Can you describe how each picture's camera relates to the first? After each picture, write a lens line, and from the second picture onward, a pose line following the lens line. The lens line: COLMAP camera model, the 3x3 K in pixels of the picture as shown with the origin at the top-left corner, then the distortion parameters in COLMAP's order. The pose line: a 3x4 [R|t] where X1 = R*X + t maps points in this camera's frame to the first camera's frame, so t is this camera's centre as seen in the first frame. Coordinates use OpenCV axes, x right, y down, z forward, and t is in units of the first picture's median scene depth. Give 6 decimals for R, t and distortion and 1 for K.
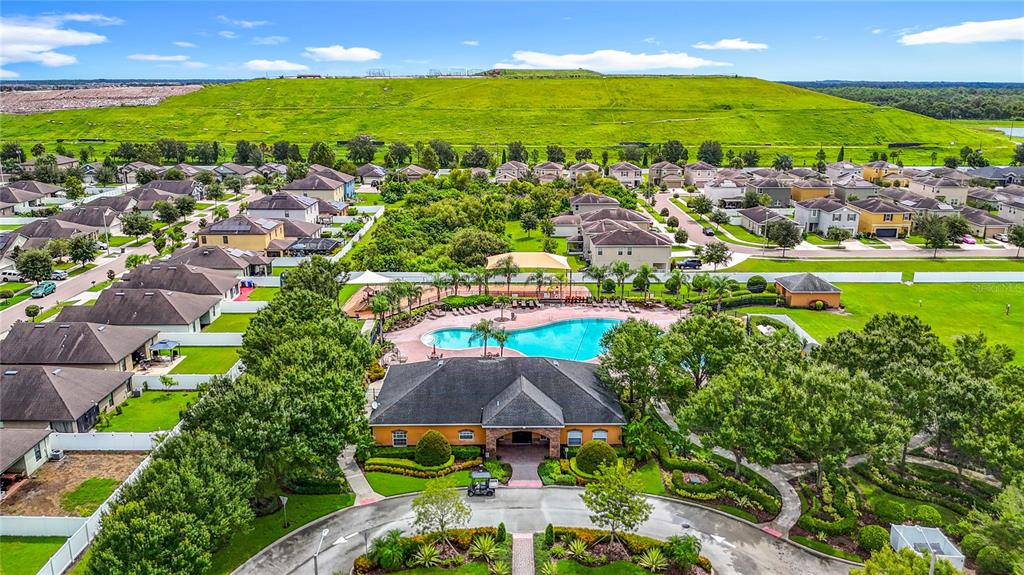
lens RADIAL K [[765.7, 0, 512.0], [0, 765.7, 287.5], [0, 0, 1]] dist [0.003809, 0.000584]
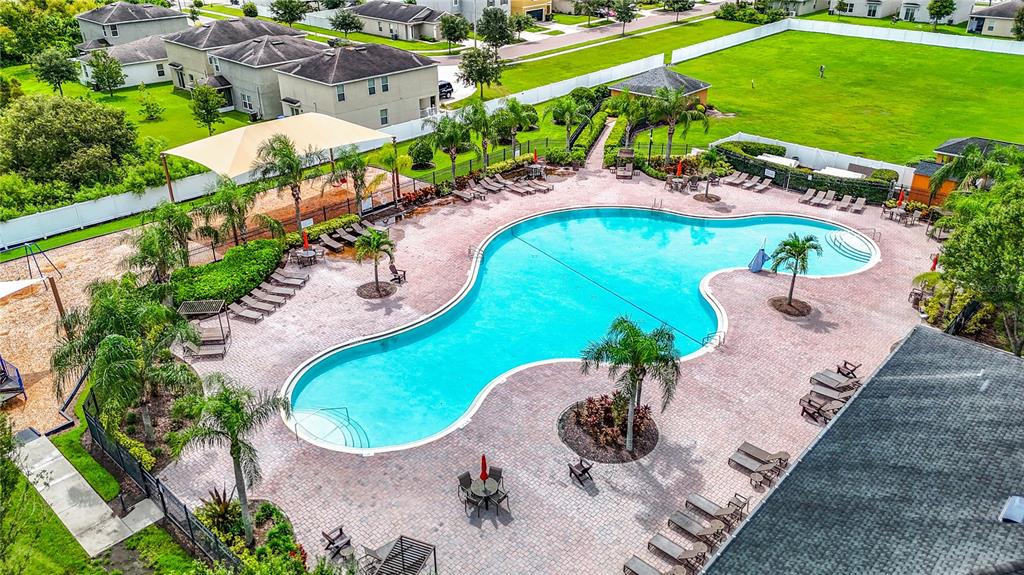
lens RADIAL K [[765.7, 0, 512.0], [0, 765.7, 287.5], [0, 0, 1]] dist [0.003809, 0.000584]
pose [[0.676556, -0.341401, 0.652470, -0.213841], [0.193434, 0.937315, 0.289869, -0.059149], [-0.710532, -0.069903, 0.700184, 0.617035]]
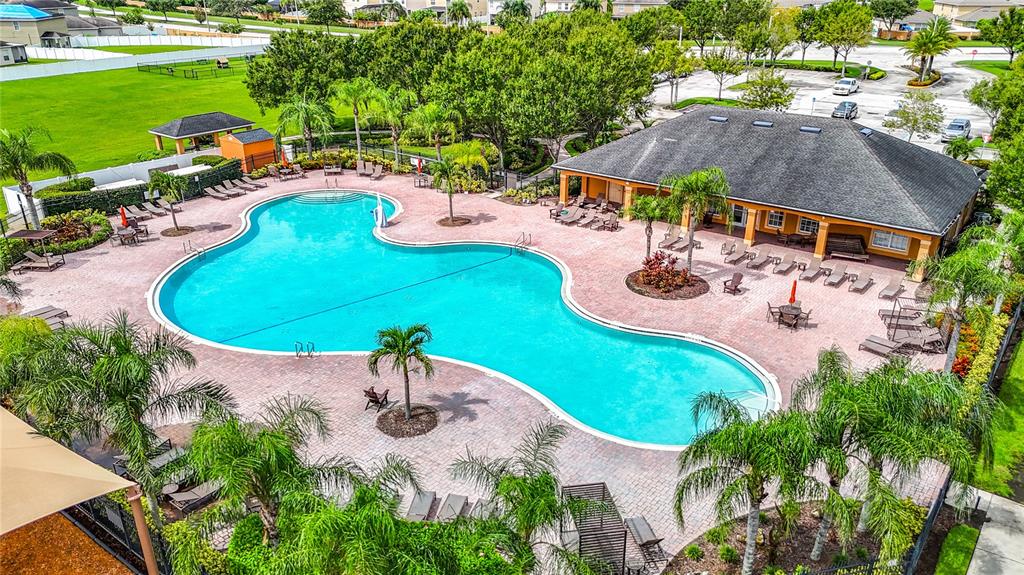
lens RADIAL K [[765.7, 0, 512.0], [0, 765.7, 287.5], [0, 0, 1]] dist [0.003809, 0.000584]
pose [[-0.797405, -0.244868, 0.551529, -0.160284], [0.141785, 0.812356, 0.565663, -0.128044], [-0.586551, 0.529261, -0.613058, 1.045139]]
